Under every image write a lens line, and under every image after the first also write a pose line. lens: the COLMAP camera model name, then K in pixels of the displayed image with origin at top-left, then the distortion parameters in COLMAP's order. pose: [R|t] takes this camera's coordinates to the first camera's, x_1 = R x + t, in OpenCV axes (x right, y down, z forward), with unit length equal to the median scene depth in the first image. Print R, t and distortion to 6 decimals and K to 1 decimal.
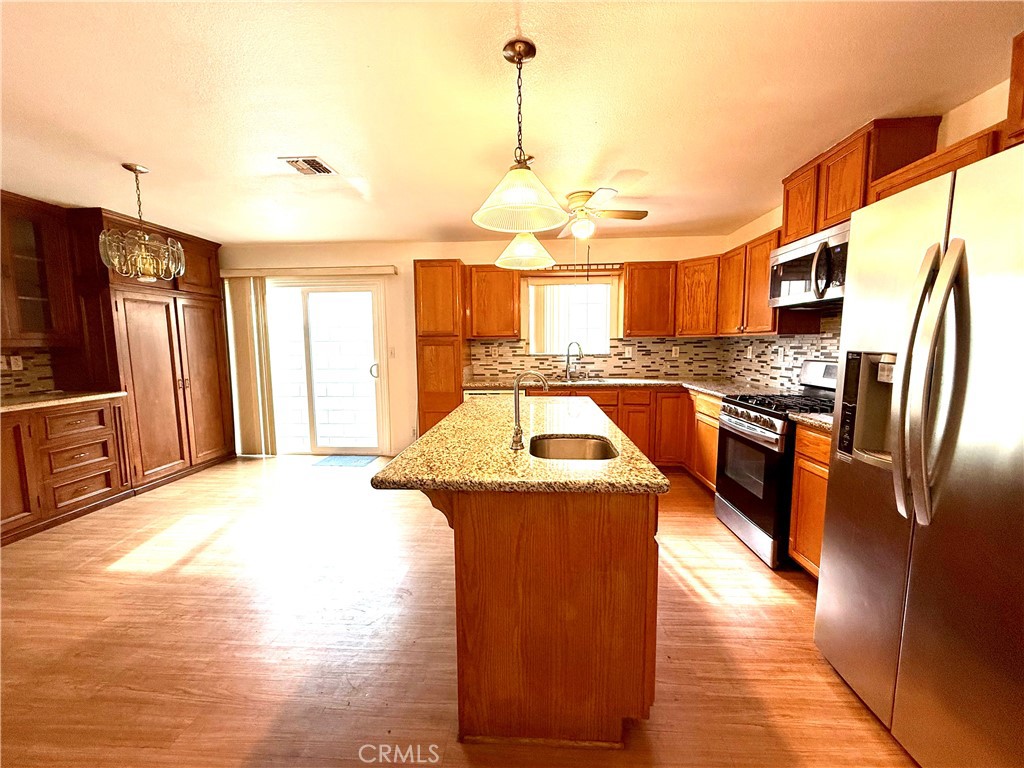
lens RADIAL K [[409.0, 0, 510.9], [0, 409.0, 383.5], [0, 0, 1]] dist [0.000040, 0.000217]
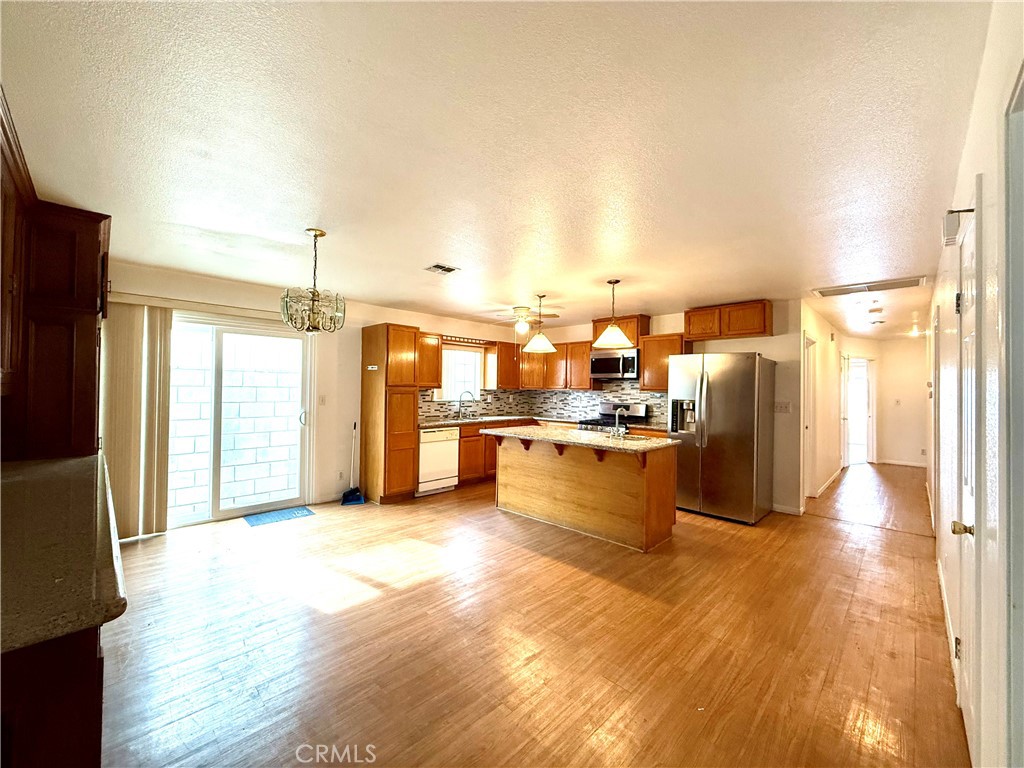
lens RADIAL K [[409.0, 0, 511.7], [0, 409.0, 382.0], [0, 0, 1]] dist [0.000040, 0.000217]
pose [[0.655046, 0.027464, 0.755090, -0.888288], [0.057571, 0.994620, -0.086119, -0.004402], [-0.753393, 0.099884, 0.649940, -0.041330]]
